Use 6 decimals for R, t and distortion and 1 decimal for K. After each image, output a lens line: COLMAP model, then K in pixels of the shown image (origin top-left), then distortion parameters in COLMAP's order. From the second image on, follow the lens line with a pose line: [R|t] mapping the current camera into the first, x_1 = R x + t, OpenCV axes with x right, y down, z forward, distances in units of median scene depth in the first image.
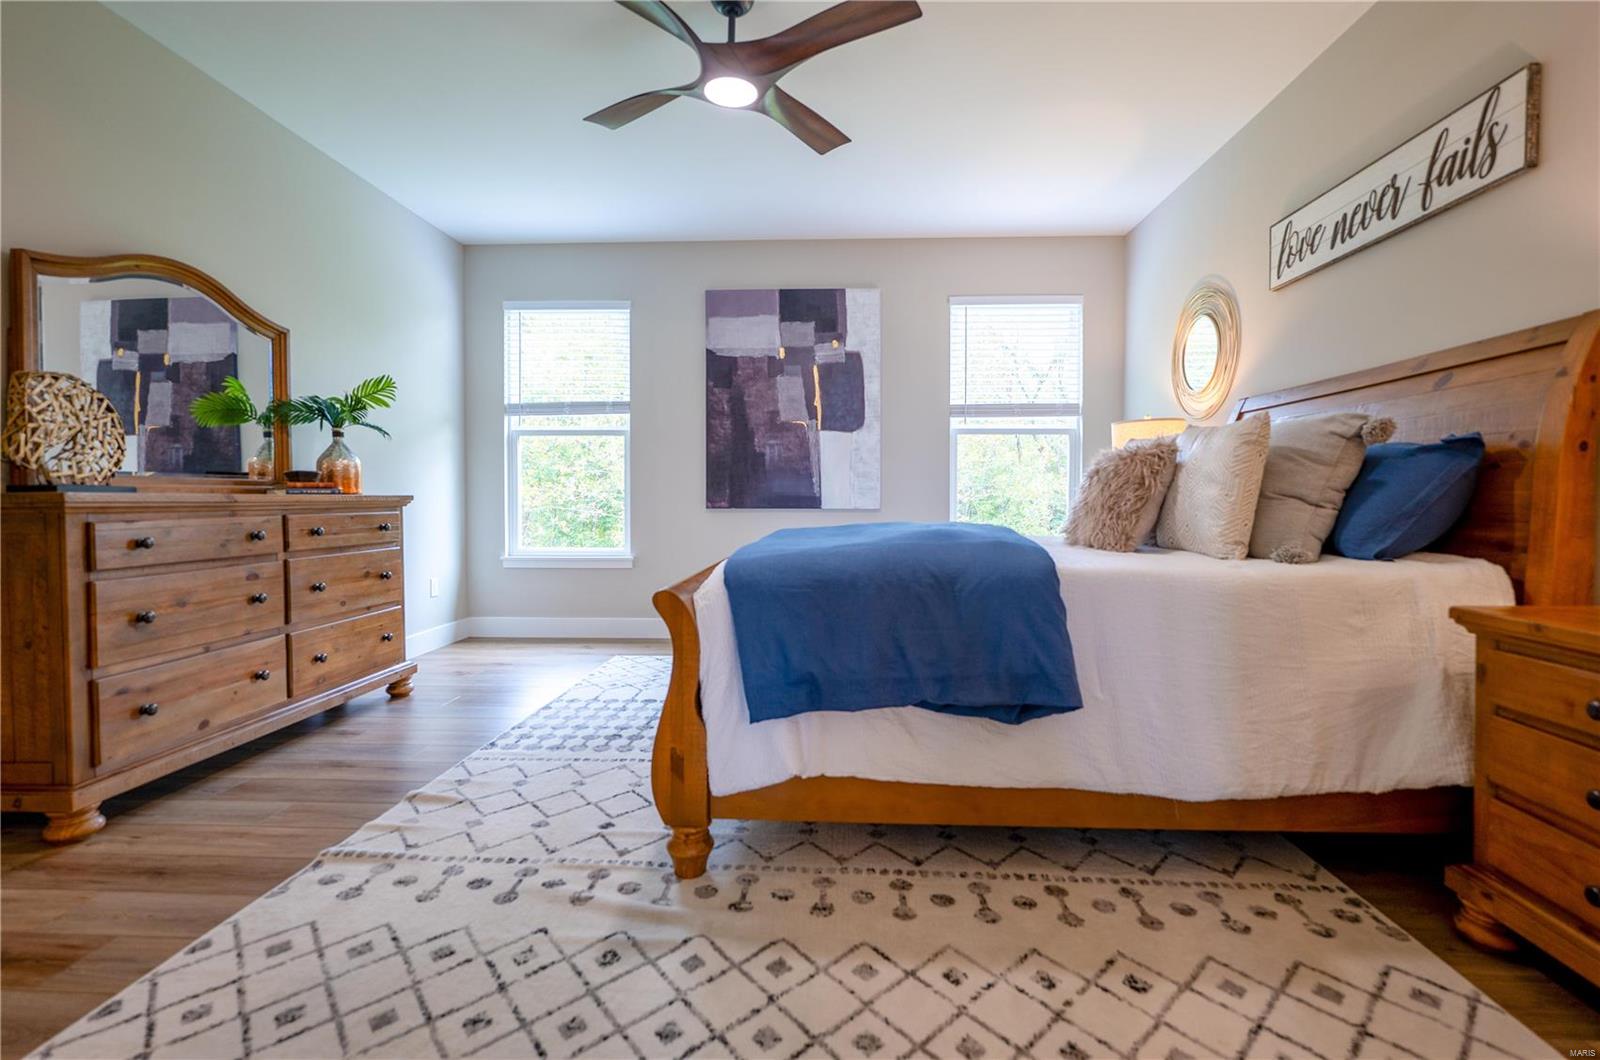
lens RADIAL K [[717.0, 0, 807.5], [0, 717.0, 516.2], [0, 0, 1]] dist [-0.002567, -0.000291]
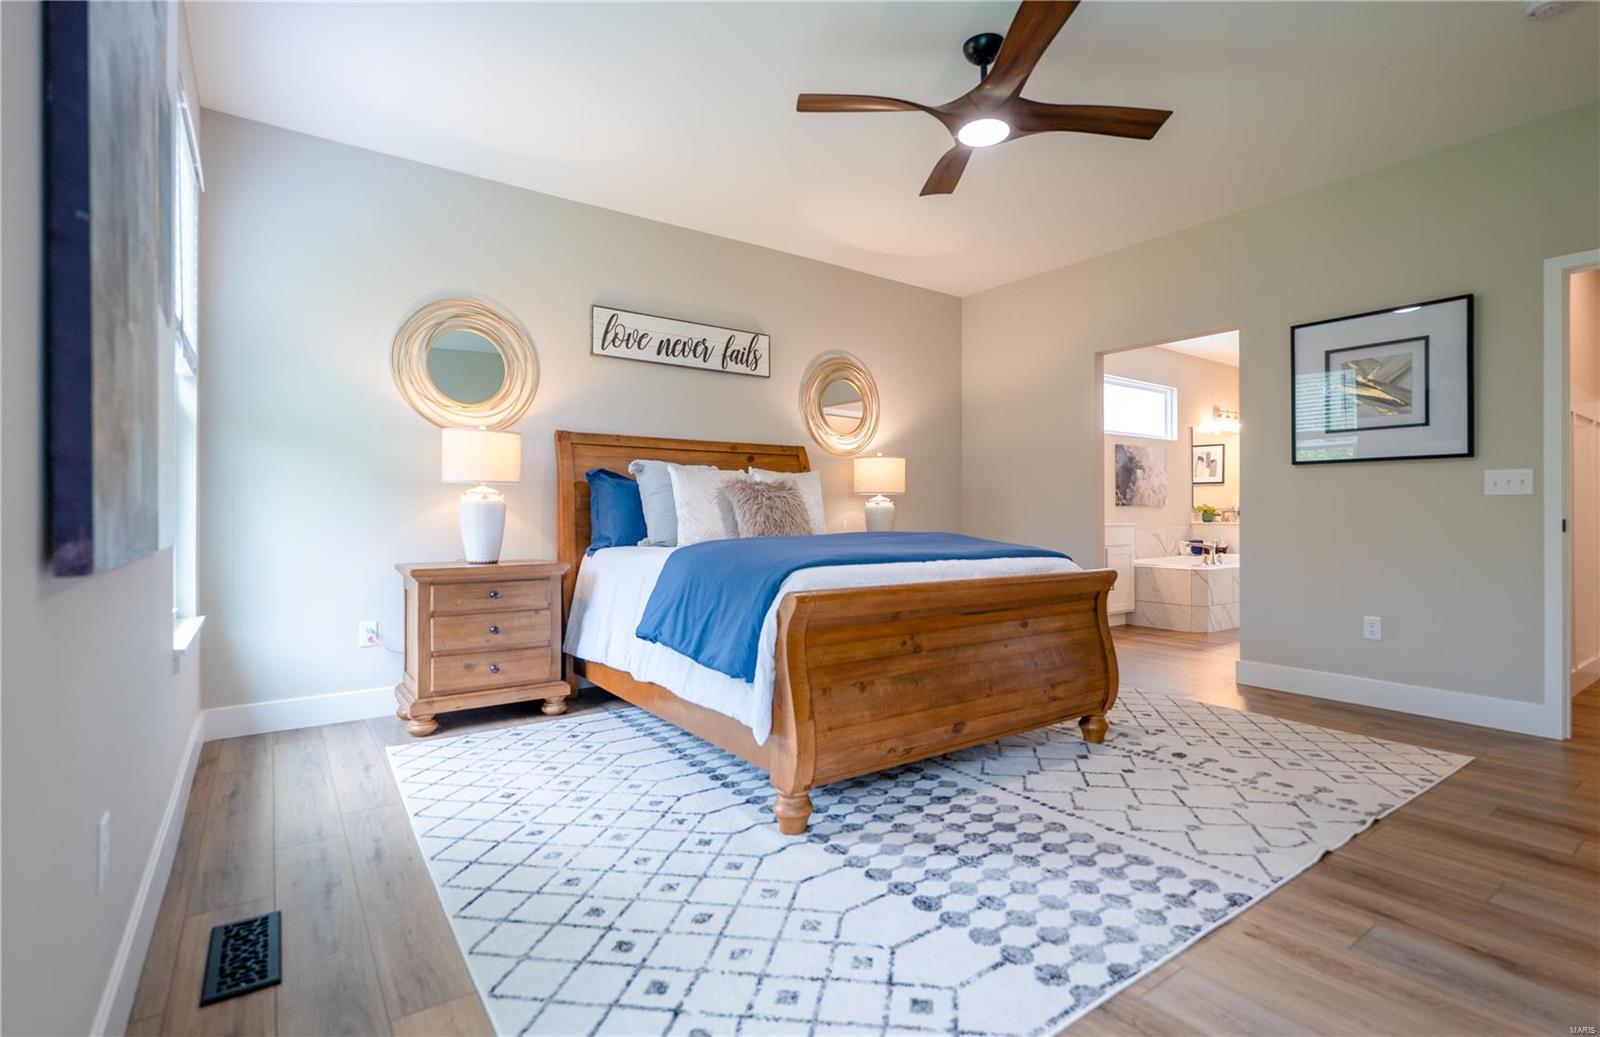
lens RADIAL K [[754.6, 0, 807.3], [0, 754.6, 517.3], [0, 0, 1]] dist [0.000190, 0.000201]
pose [[-0.631137, -0.006023, 0.775648, -0.816305], [0.019720, 0.999522, 0.023808, -0.054833], [-0.775420, 0.030322, -0.630717, 1.937066]]
